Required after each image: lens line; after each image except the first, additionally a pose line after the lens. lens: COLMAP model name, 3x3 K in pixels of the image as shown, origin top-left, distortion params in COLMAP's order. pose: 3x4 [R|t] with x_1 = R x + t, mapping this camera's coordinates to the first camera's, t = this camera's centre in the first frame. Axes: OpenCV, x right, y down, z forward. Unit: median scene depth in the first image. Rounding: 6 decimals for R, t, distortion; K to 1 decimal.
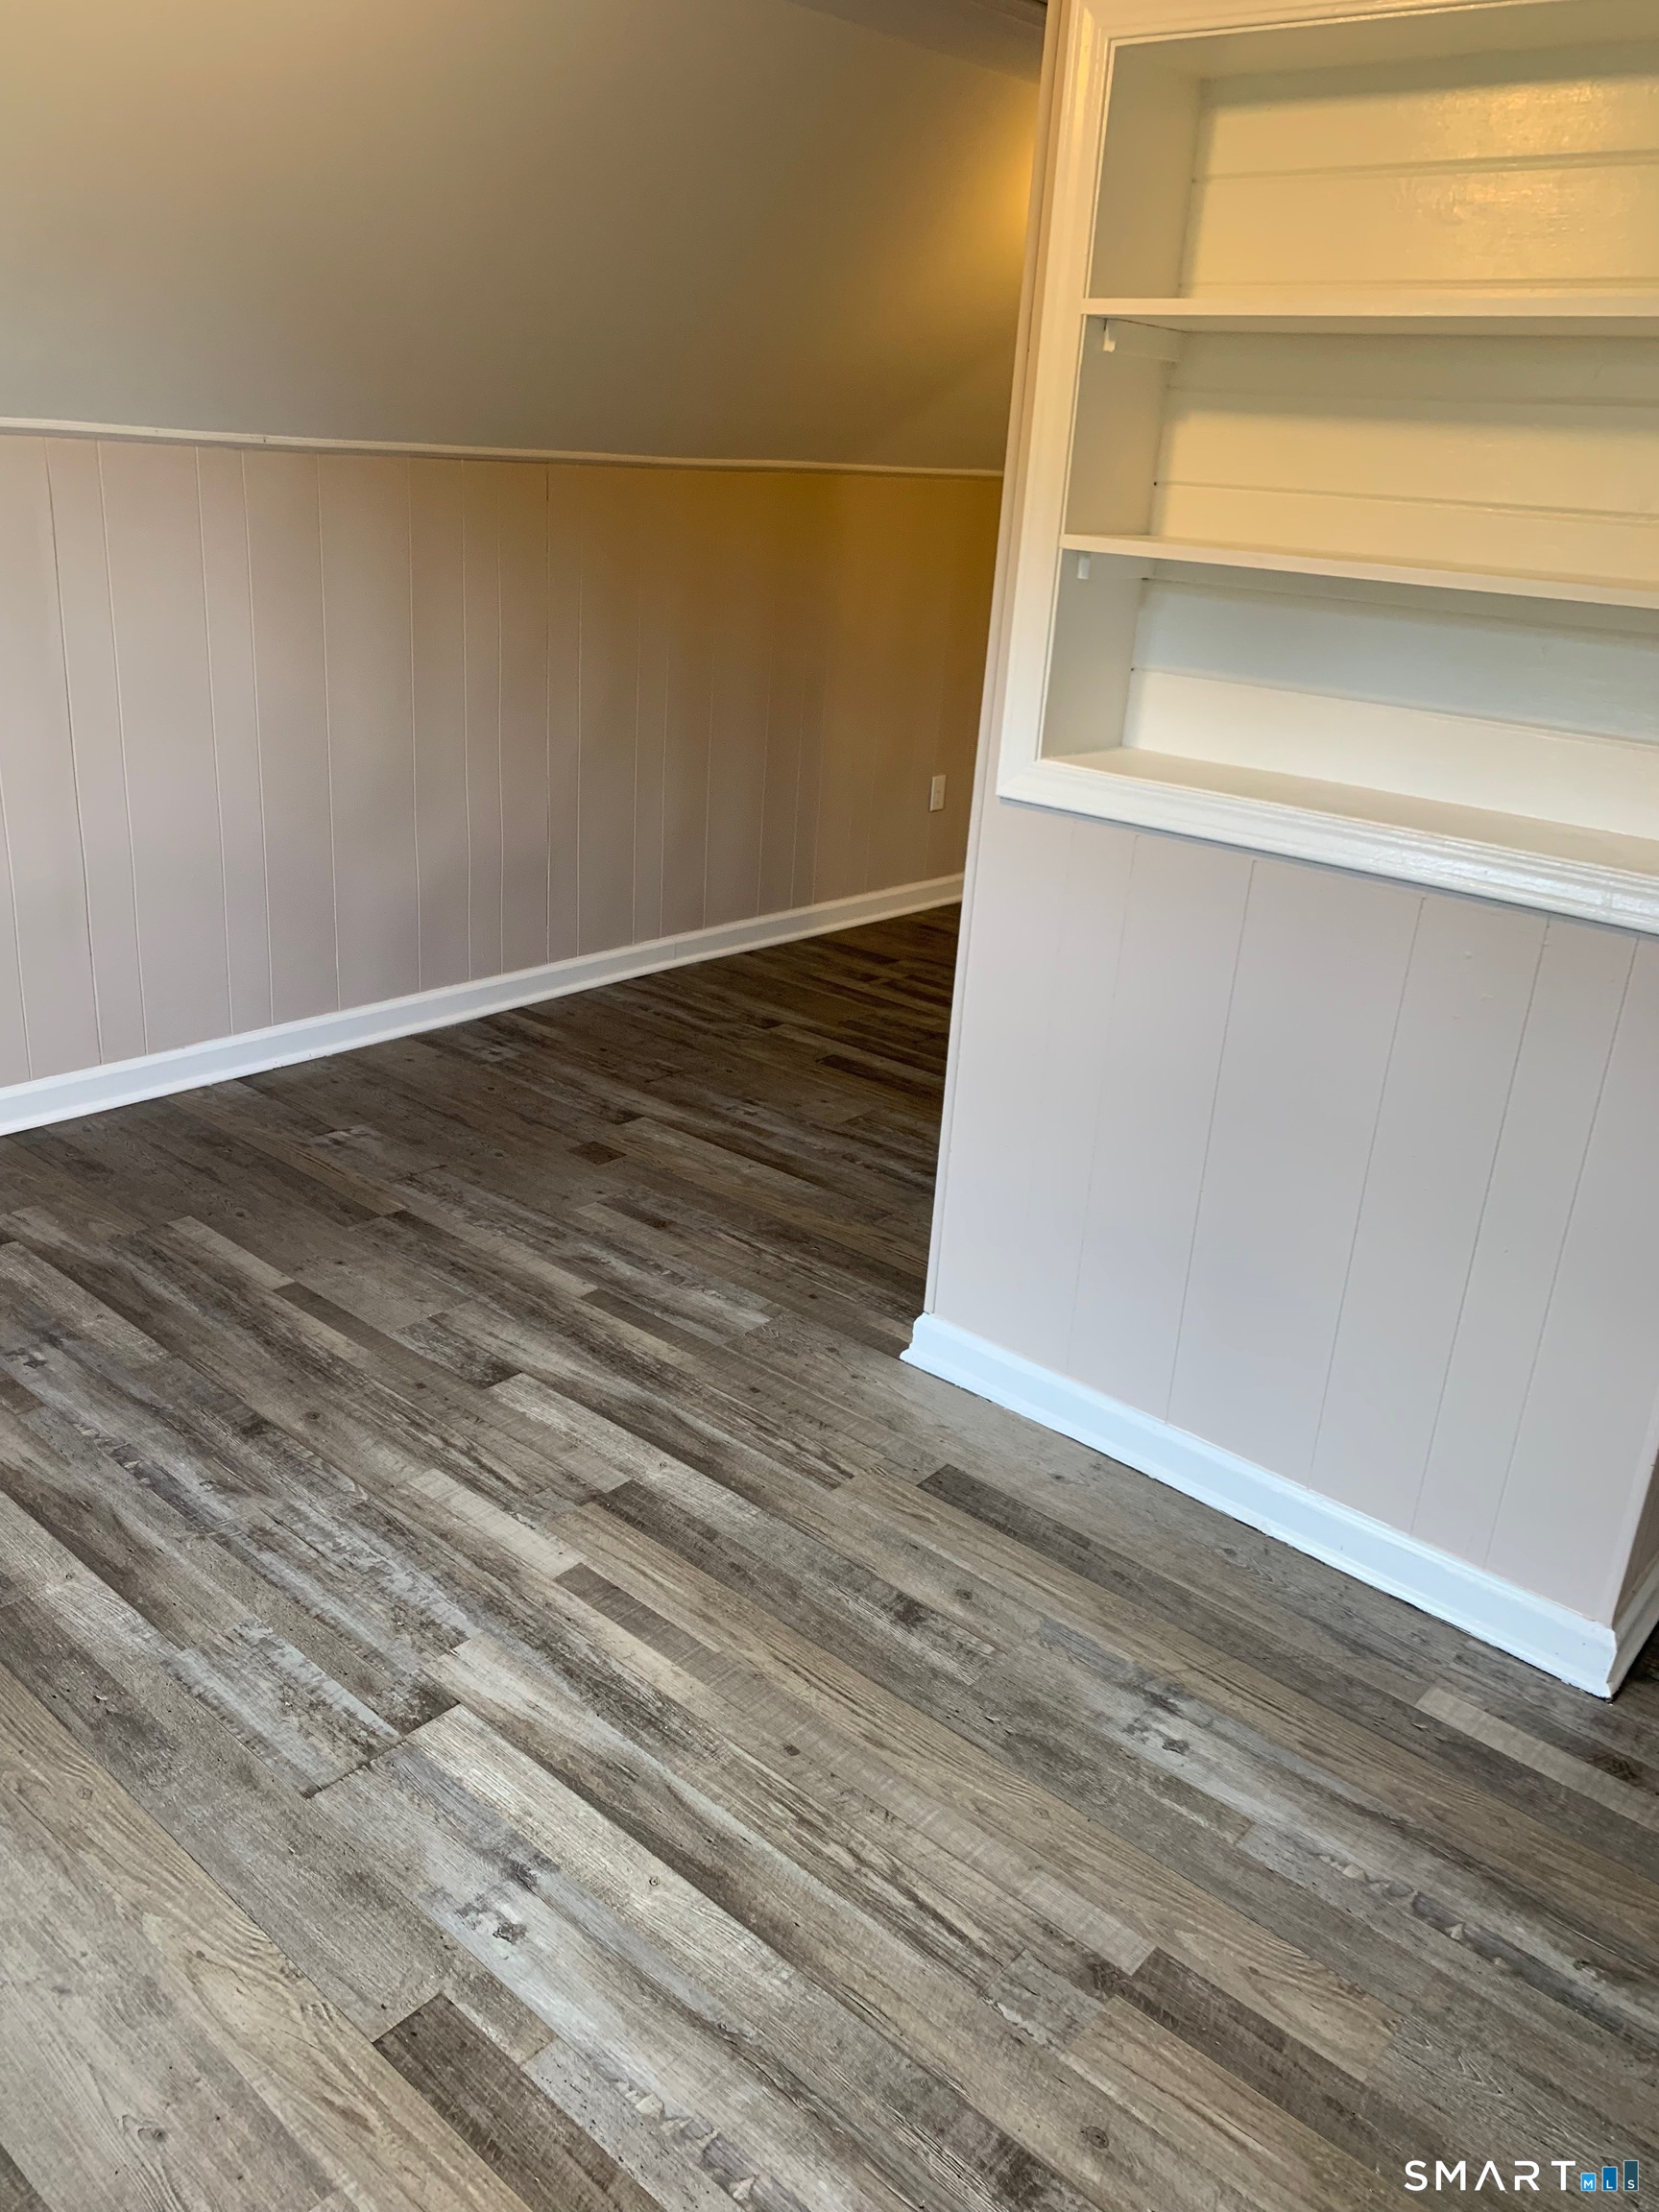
lens RADIAL K [[1683.5, 0, 829.1], [0, 1683.5, 1109.6], [0, 0, 1]] dist [-0.004897, -0.008474]
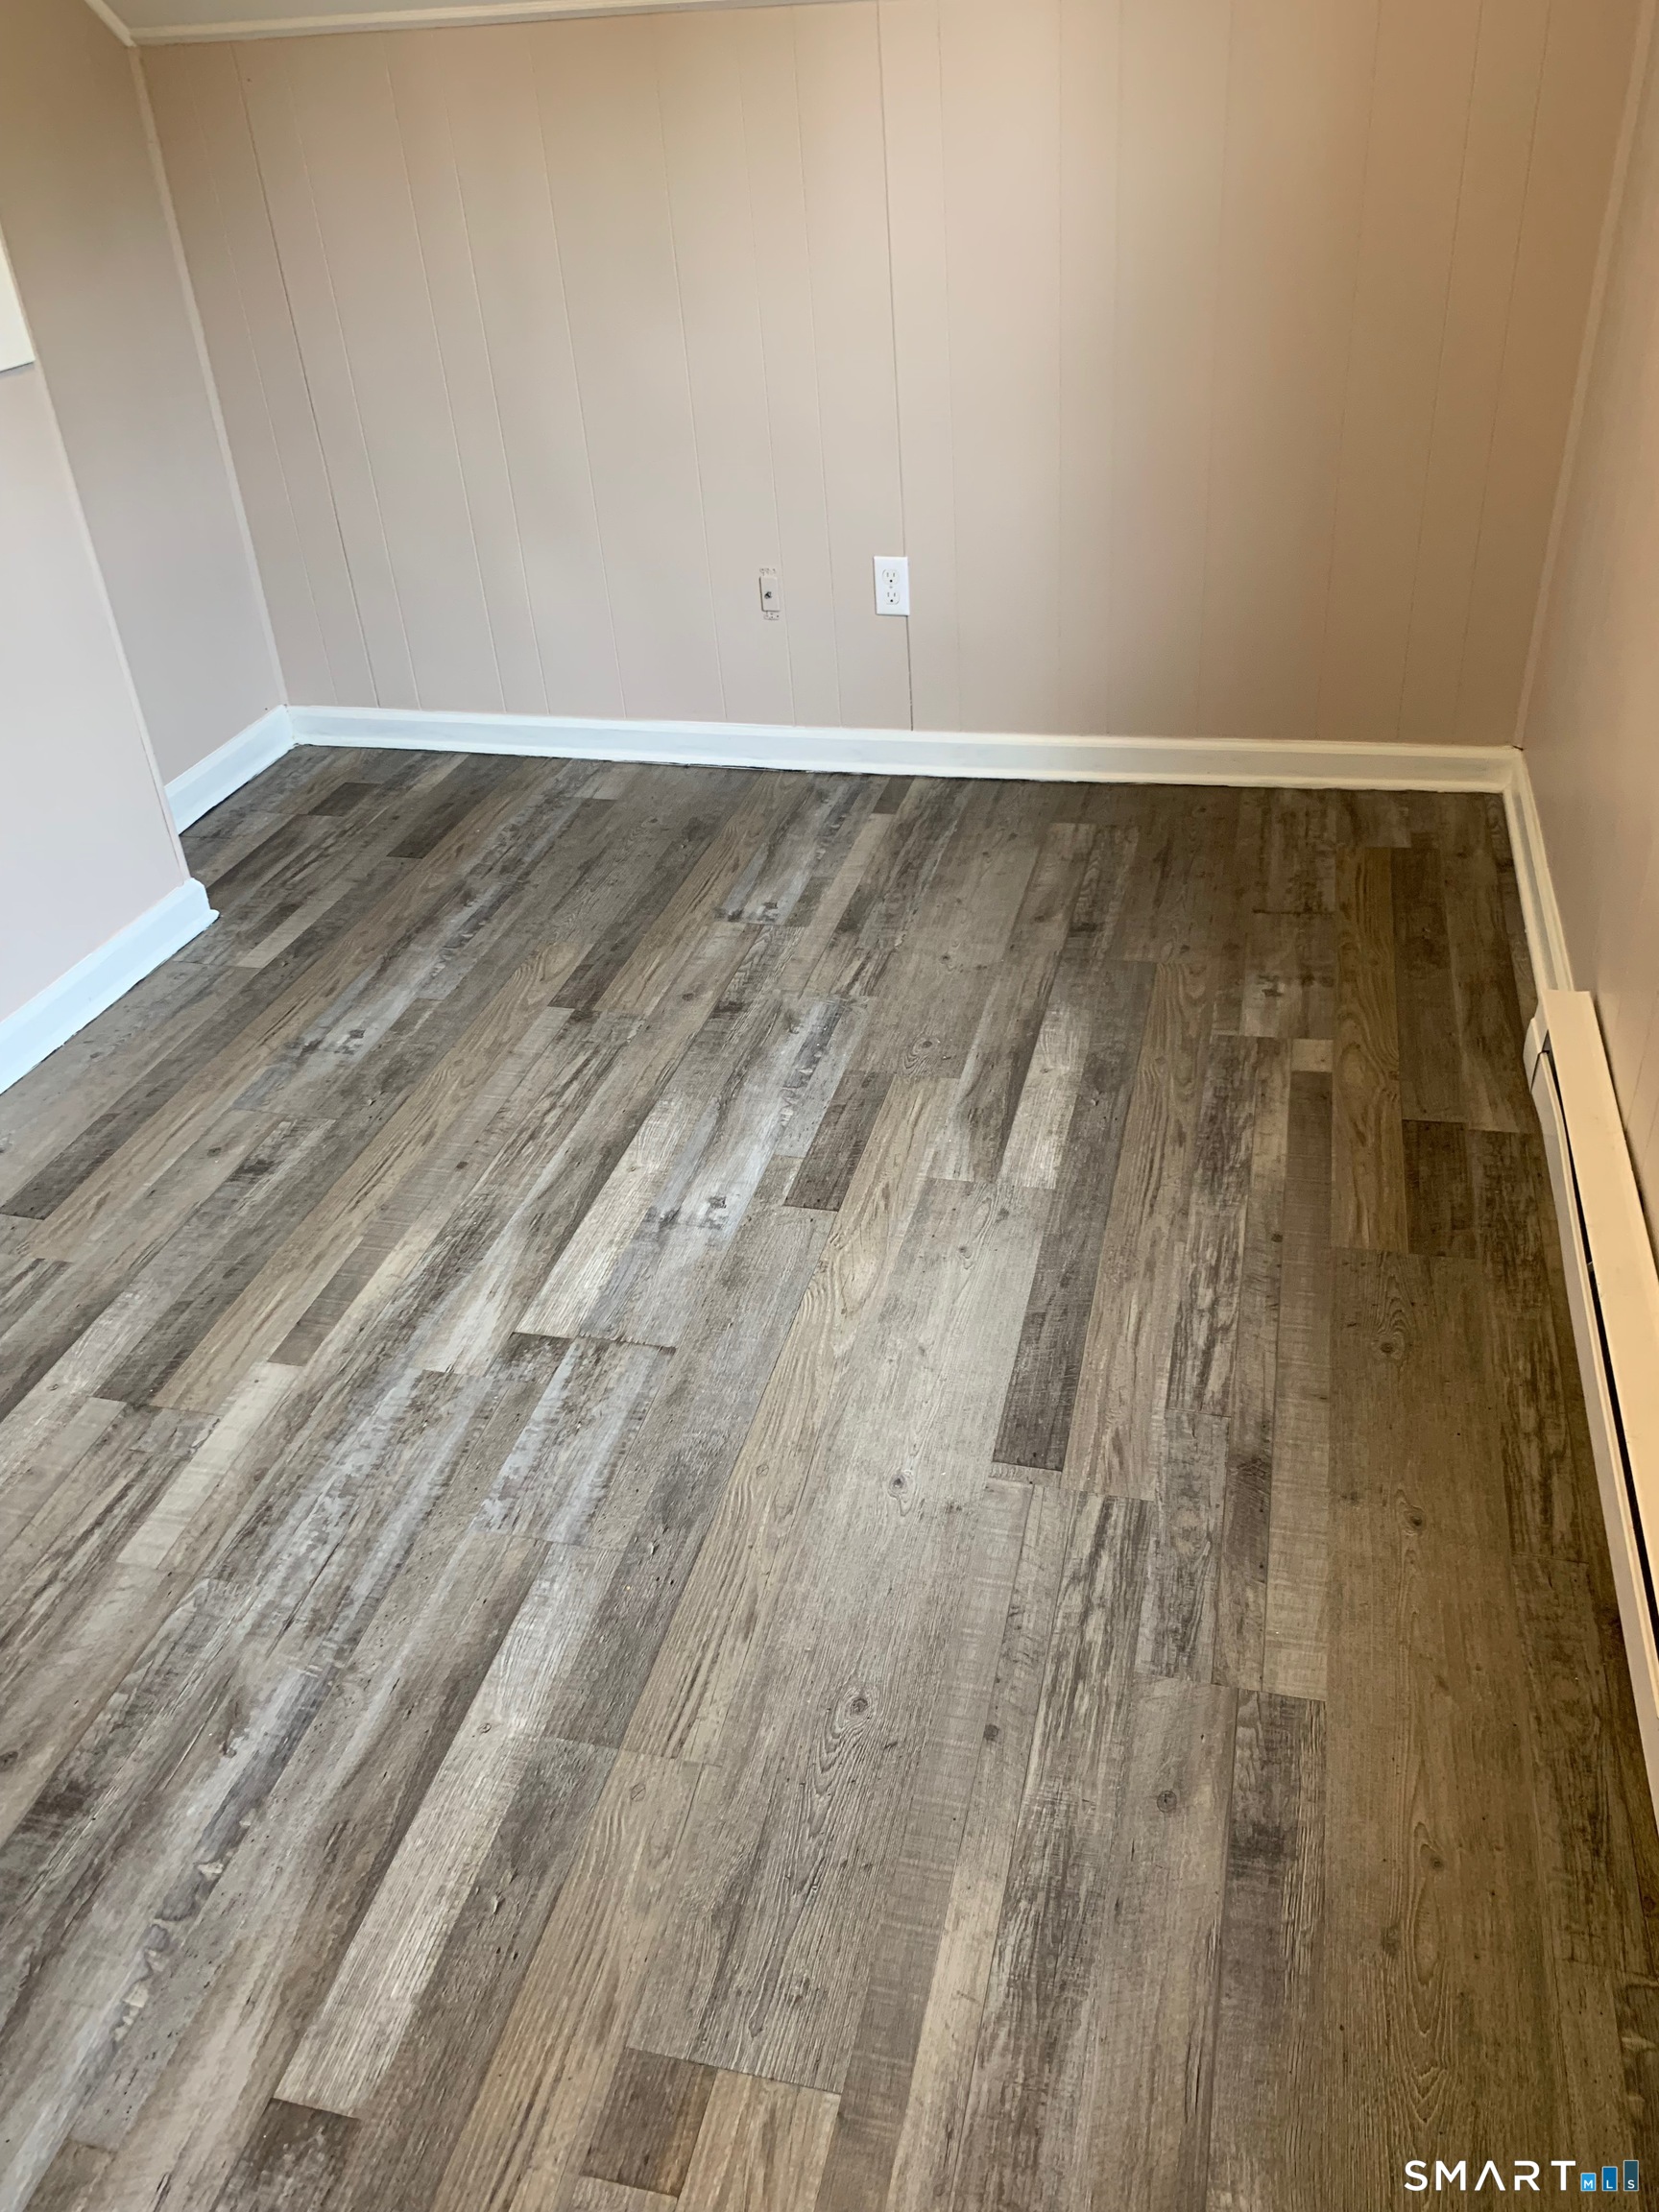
lens RADIAL K [[1683.5, 0, 829.3], [0, 1683.5, 1106.5], [0, 0, 1]] dist [-0.004897, -0.008474]
pose [[-0.449221, -0.530863, 0.718599, -0.998480], [0.328433, 0.649879, 0.685411, -0.404668], [-0.830863, 0.543913, -0.117586, 0.880337]]
